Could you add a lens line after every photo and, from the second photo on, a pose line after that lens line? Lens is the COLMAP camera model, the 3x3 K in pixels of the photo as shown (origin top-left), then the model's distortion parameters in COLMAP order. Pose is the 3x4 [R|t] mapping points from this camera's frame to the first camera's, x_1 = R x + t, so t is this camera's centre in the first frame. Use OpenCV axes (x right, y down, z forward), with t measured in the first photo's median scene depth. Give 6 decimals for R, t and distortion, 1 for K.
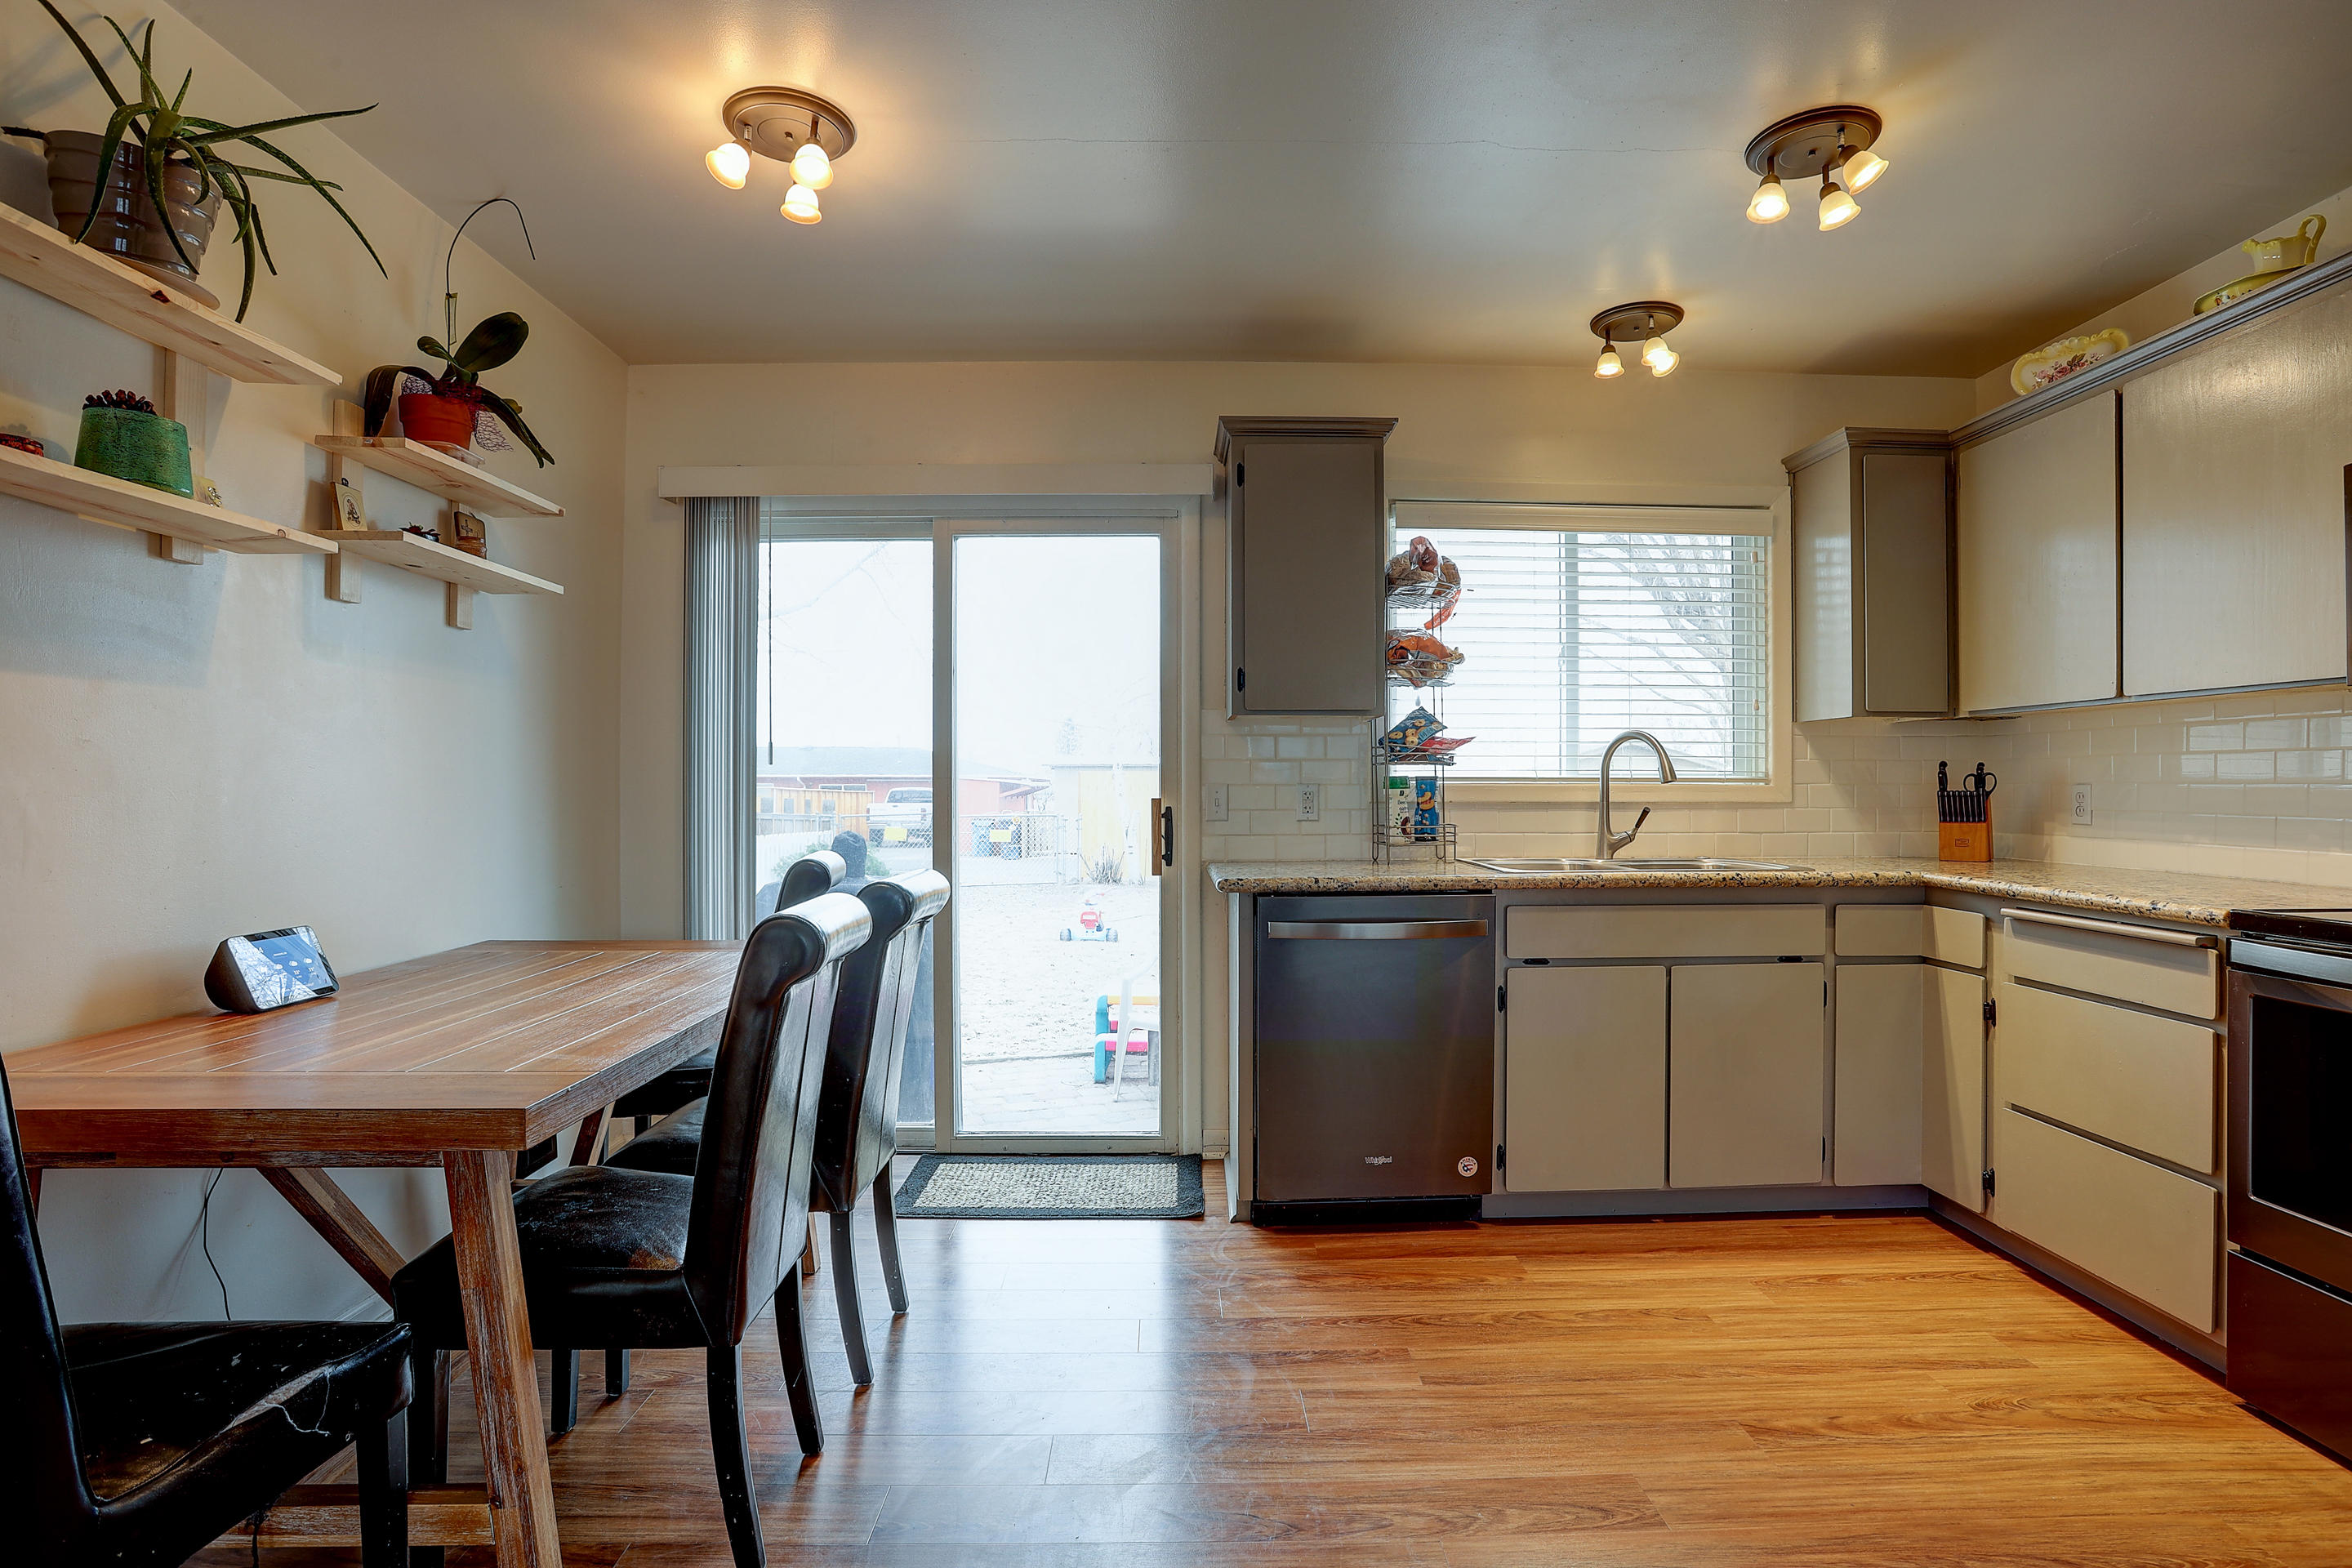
lens RADIAL K [[1140.5, 0, 1191.8], [0, 1140.5, 792.7], [0, 0, 1]] dist [-0.081500, 0.035784]
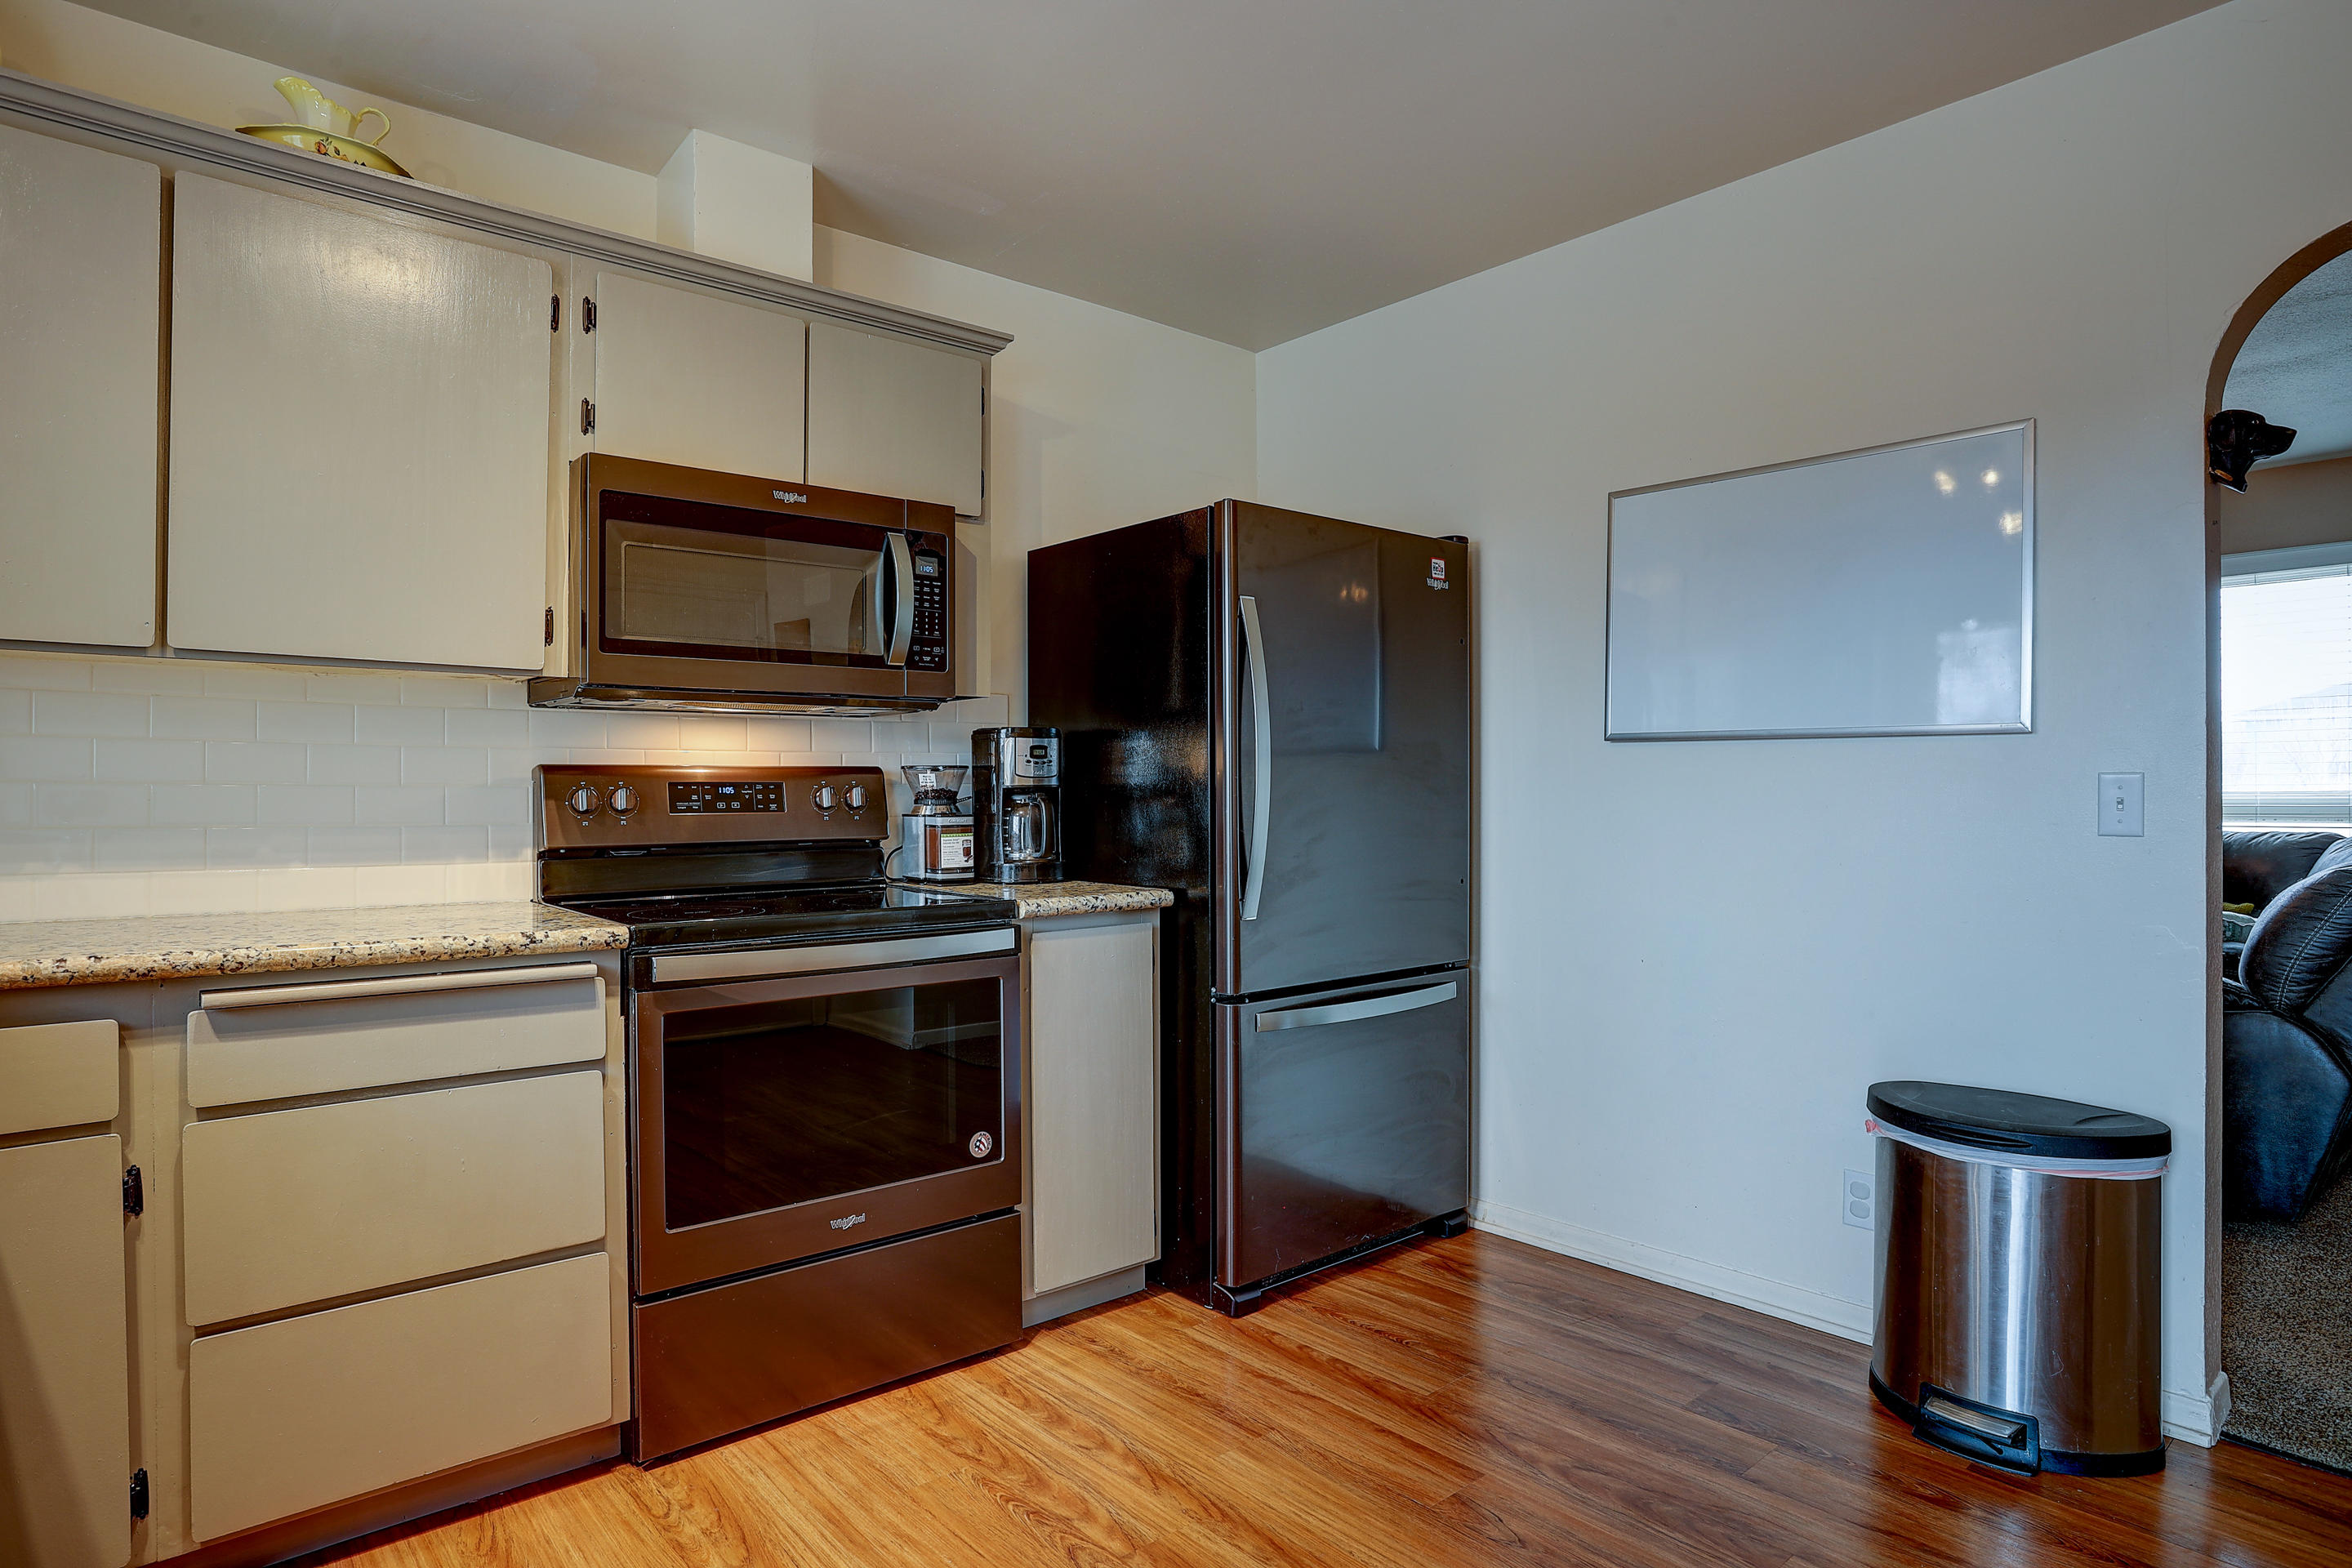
lens RADIAL K [[1298.2, 0, 1176.6], [0, 1298.2, 793.1], [0, 0, 1]] dist [-0.073229, 0.045044]
pose [[-0.634648, 0.003255, 0.772795, -0.073991], [0.005478, 0.999985, 0.000287, 0.000684], [-0.772782, 0.004415, -0.634656, 0.722183]]
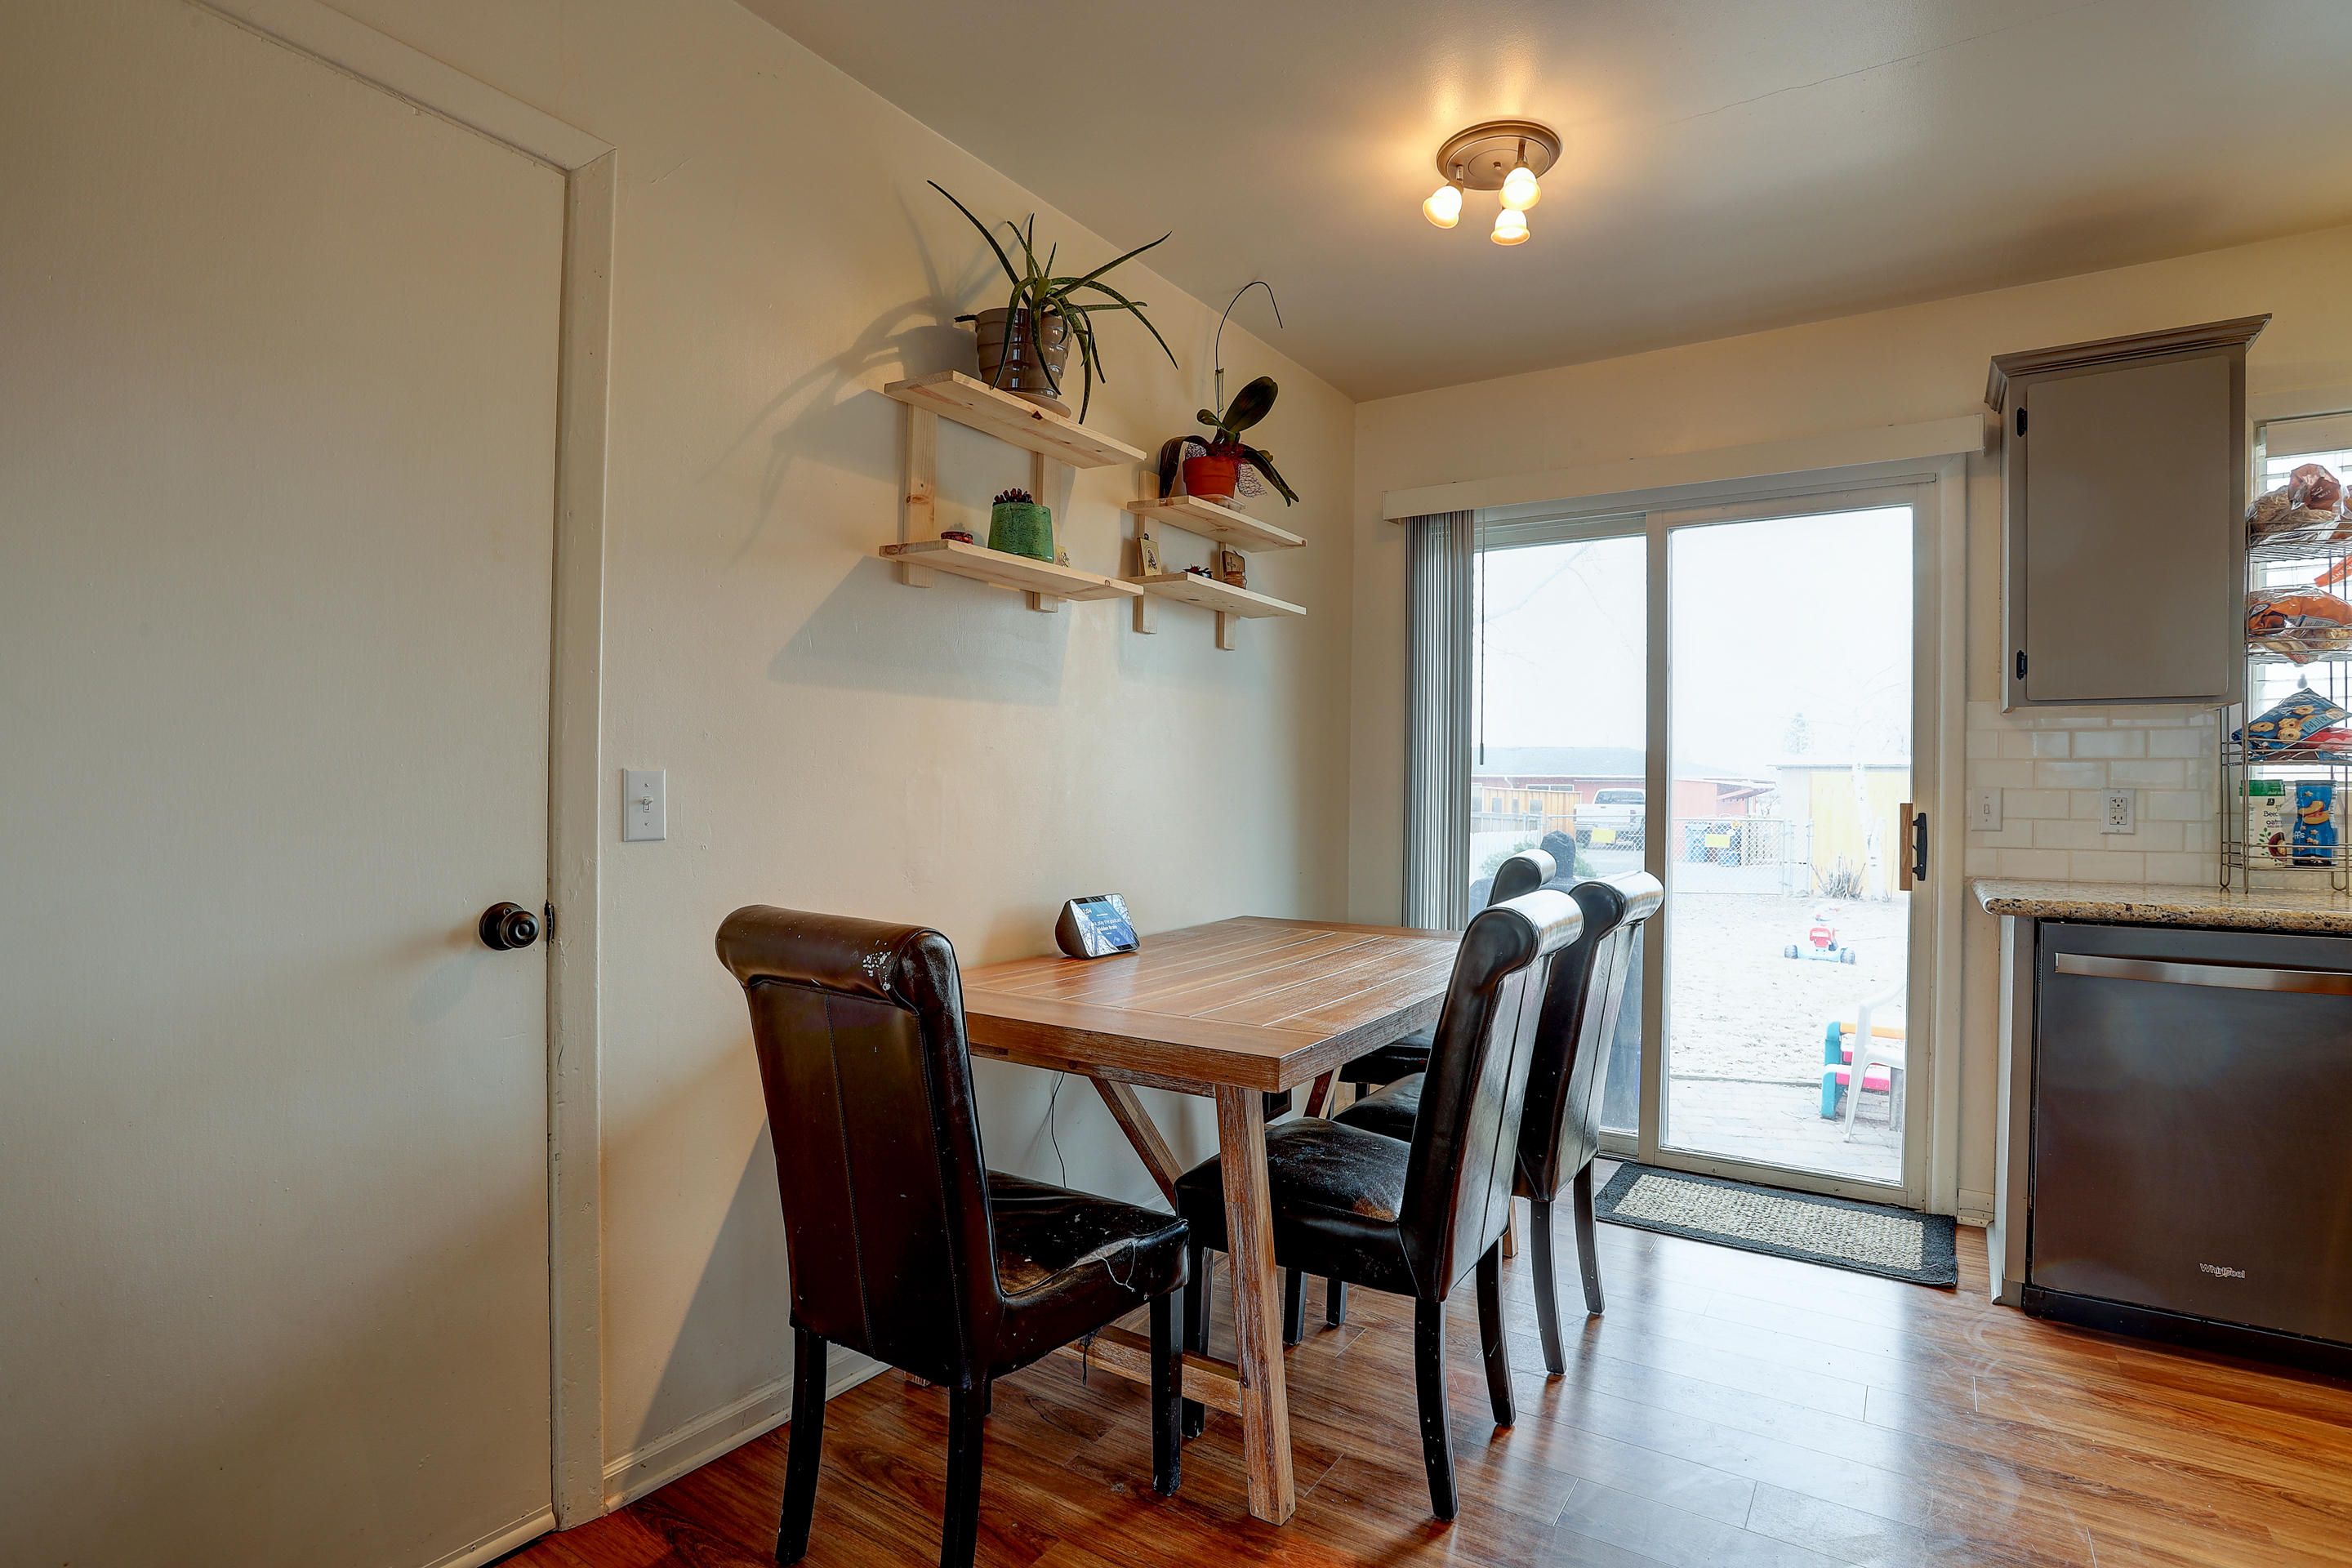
lens RADIAL K [[1140.5, 0, 1191.8], [0, 1140.5, 792.7], [0, 0, 1]] dist [-0.081500, 0.035784]
pose [[0.822594, 0.011943, -0.568504, 0.002349], [-0.011955, 0.999922, 0.003708, 0.000193], [0.568503, 0.003746, 0.822672, -0.028556]]
